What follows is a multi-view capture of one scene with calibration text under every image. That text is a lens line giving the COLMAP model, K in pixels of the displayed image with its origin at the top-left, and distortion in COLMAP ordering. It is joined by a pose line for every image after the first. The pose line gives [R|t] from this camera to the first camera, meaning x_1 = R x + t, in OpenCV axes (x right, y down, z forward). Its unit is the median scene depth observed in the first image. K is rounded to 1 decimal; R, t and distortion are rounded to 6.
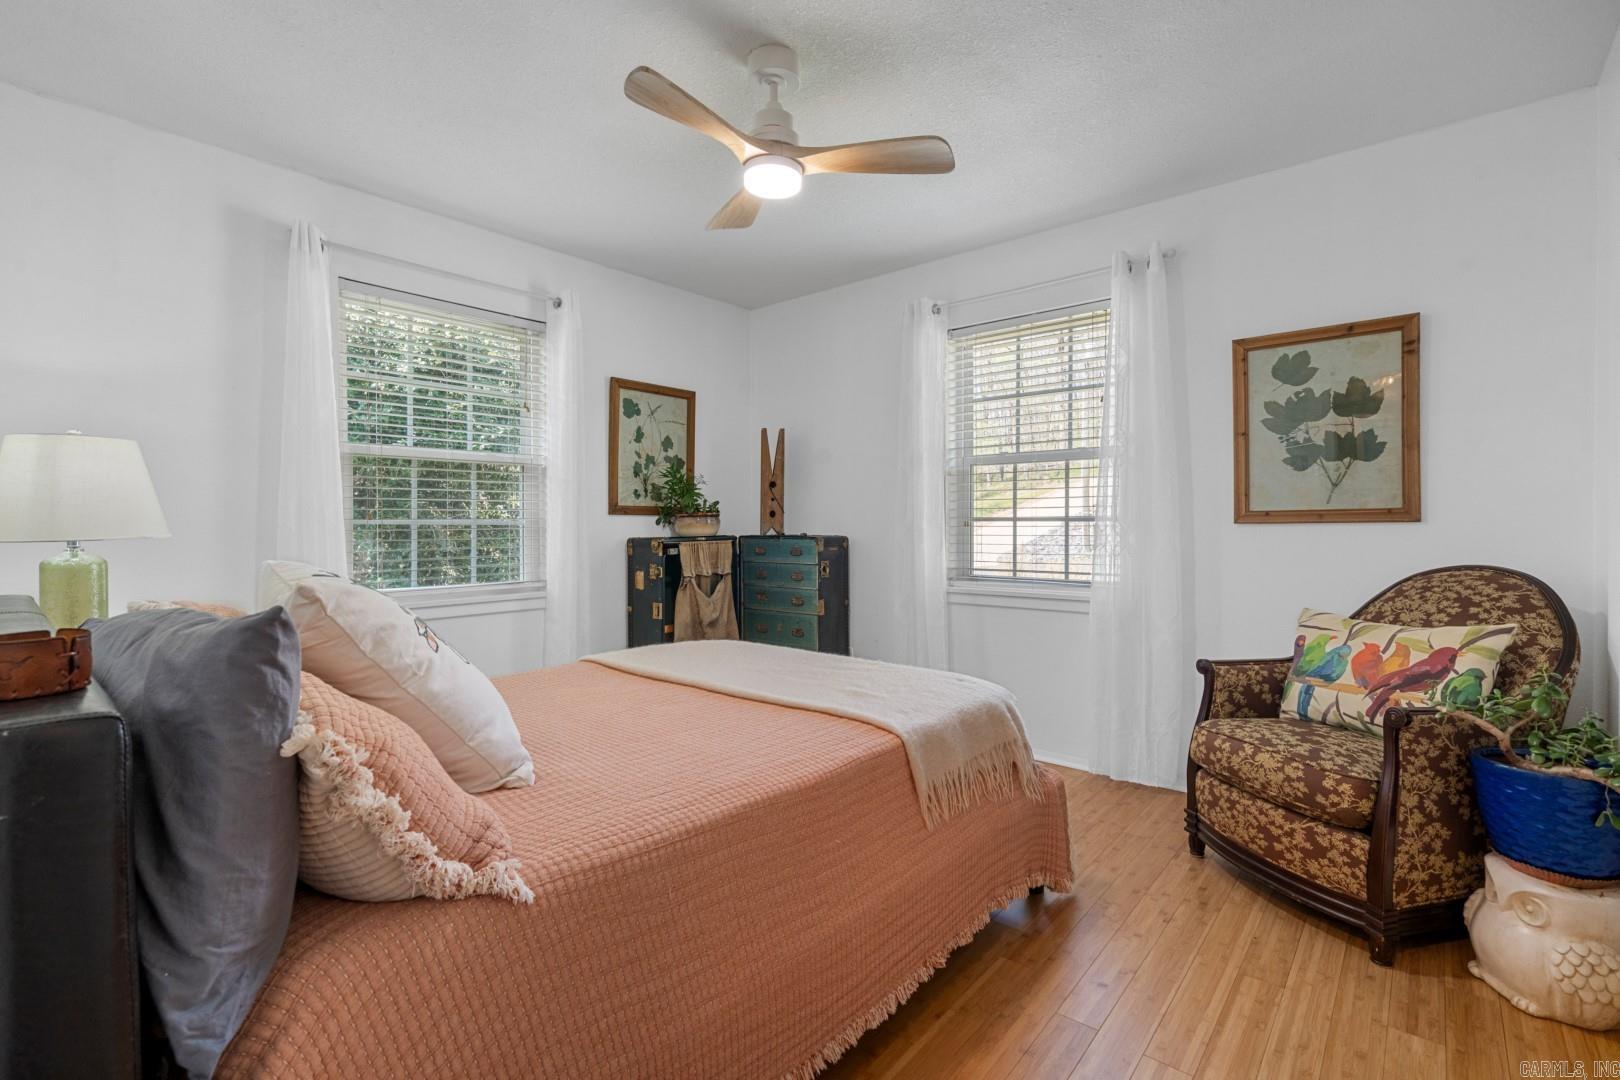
lens RADIAL K [[736.1, 0, 811.9], [0, 736.1, 532.8], [0, 0, 1]] dist [-0.001283, 0.000178]
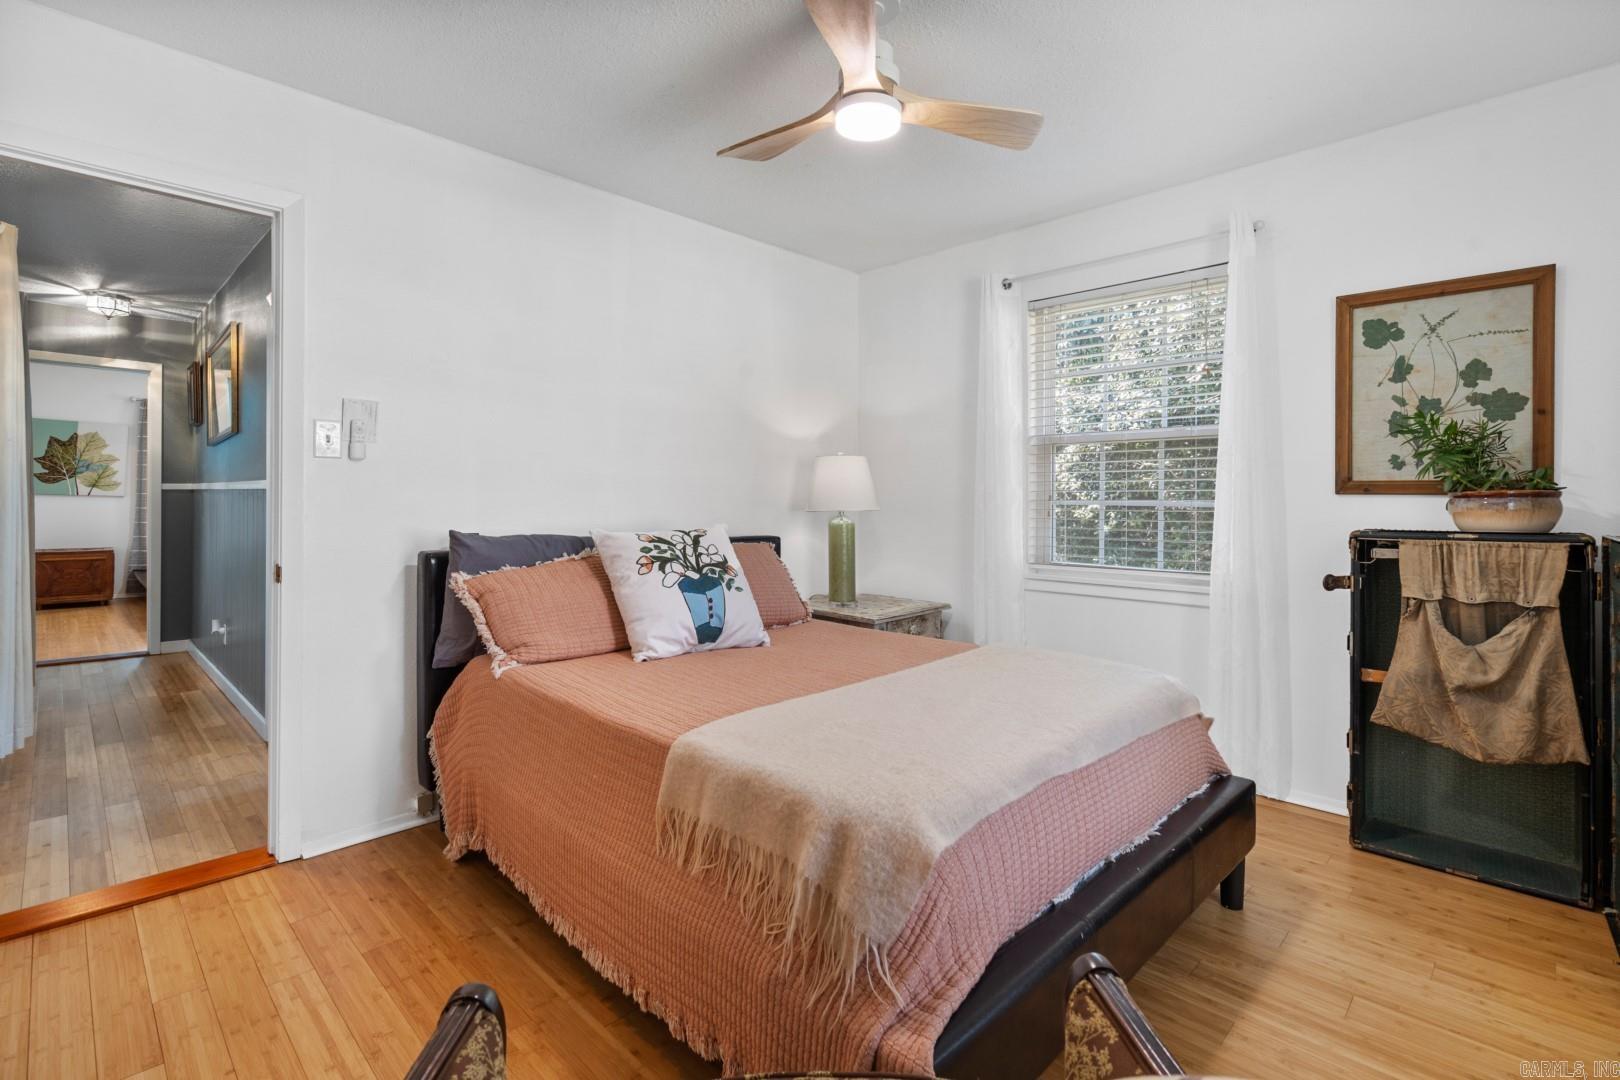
lens RADIAL K [[751.0, 0, 814.2], [0, 751.0, 502.7], [0, 0, 1]] dist [-0.000926, -0.000009]
pose [[-0.066055, 0.007545, -0.997787, 0.455640], [-0.018804, 0.999784, 0.008805, -0.013414], [0.997639, 0.019344, -0.065899, 0.538231]]
